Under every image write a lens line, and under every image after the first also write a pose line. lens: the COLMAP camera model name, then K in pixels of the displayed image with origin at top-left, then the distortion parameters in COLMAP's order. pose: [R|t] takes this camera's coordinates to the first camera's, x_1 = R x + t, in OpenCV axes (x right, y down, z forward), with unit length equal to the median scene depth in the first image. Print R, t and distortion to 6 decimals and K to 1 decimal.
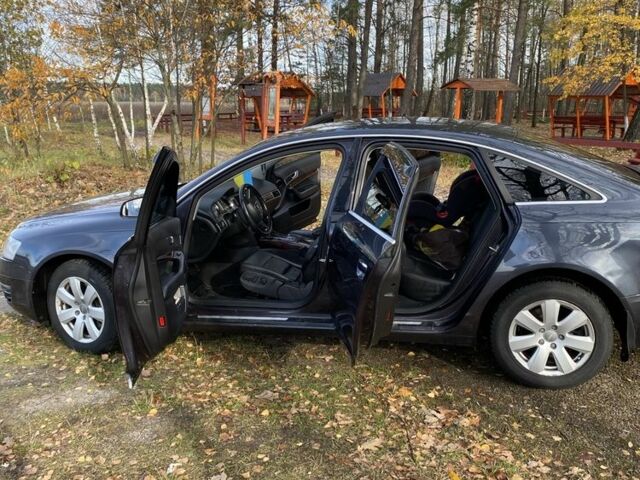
lens RADIAL K [[665.2, 0, 320.0], [0, 665.2, 240.0], [0, 0, 1]] dist [0.112557, -0.308921]
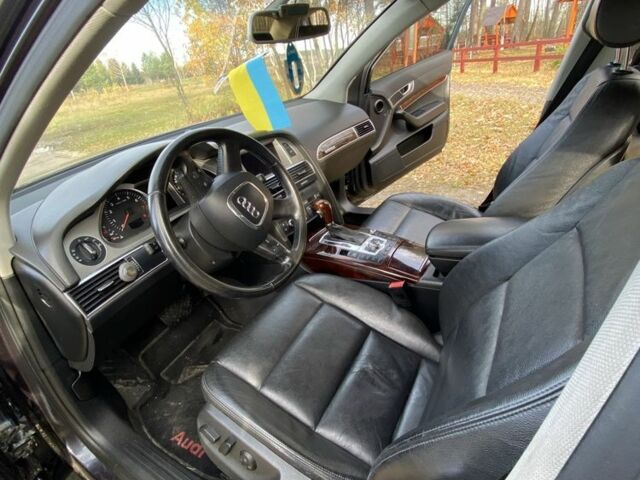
lens RADIAL K [[365.7, 0, 320.0], [0, 365.7, 240.0], [0, 0, 1]] dist [0.028842, -0.029427]
pose [[0.948833, 0.031261, -0.314226, -0.000405], [0.054905, 0.963598, 0.261655, -0.008617], [0.310967, -0.265520, 0.912578, 0.096598]]
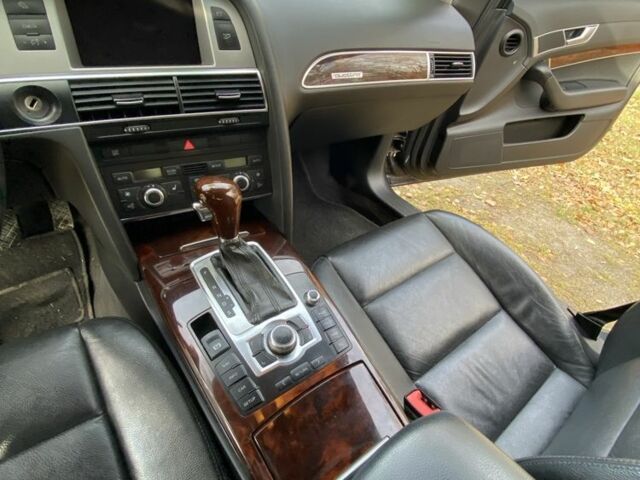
lens RADIAL K [[365.7, 0, 320.0], [0, 365.7, 240.0], [0, 0, 1]] dist [0.028842, -0.029427]
pose [[0.758747, 0.517099, -0.396122, -0.001525], [-0.312692, 0.822613, 0.474901, -0.009118], [0.571426, -0.236466, 0.785848, 0.117433]]
